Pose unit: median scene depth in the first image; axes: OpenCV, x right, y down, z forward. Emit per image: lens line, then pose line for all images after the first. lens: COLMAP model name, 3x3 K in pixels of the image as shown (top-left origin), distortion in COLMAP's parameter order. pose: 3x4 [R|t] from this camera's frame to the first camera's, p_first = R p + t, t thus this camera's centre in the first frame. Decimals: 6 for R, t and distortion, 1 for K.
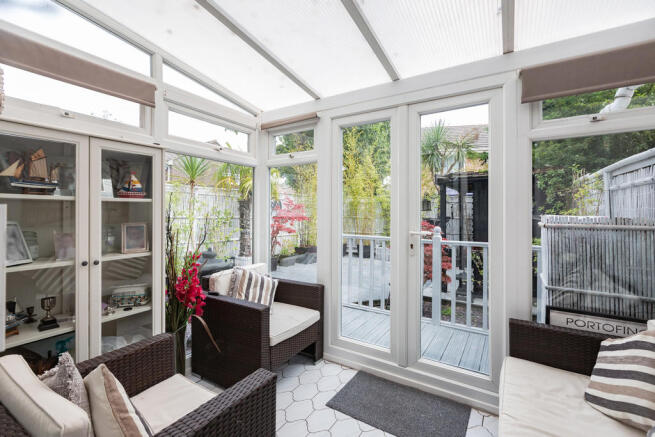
lens RADIAL K [[293.5, 0, 328.0], [0, 293.5, 214.6], [0, 0, 1]] dist [-0.000947, 0.000073]
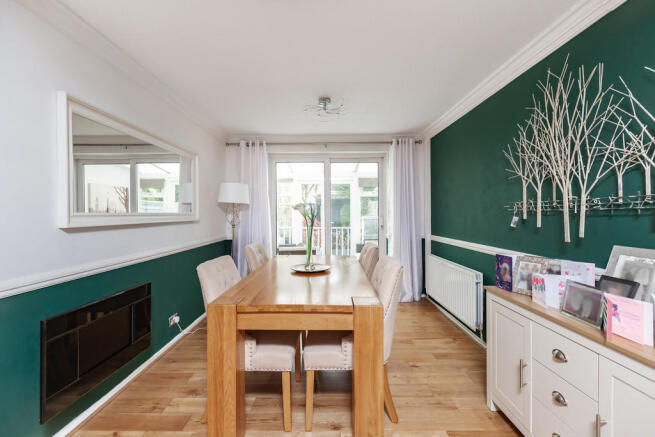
lens RADIAL K [[293.5, 0, 327.3], [0, 293.5, 216.8], [0, 0, 1]] dist [-0.000947, 0.000073]
pose [[0.850988, -0.003768, 0.525172, -1.664391], [0.002621, 0.999992, 0.002928, 0.000098], [-0.525179, -0.001115, 0.850991, -2.000094]]
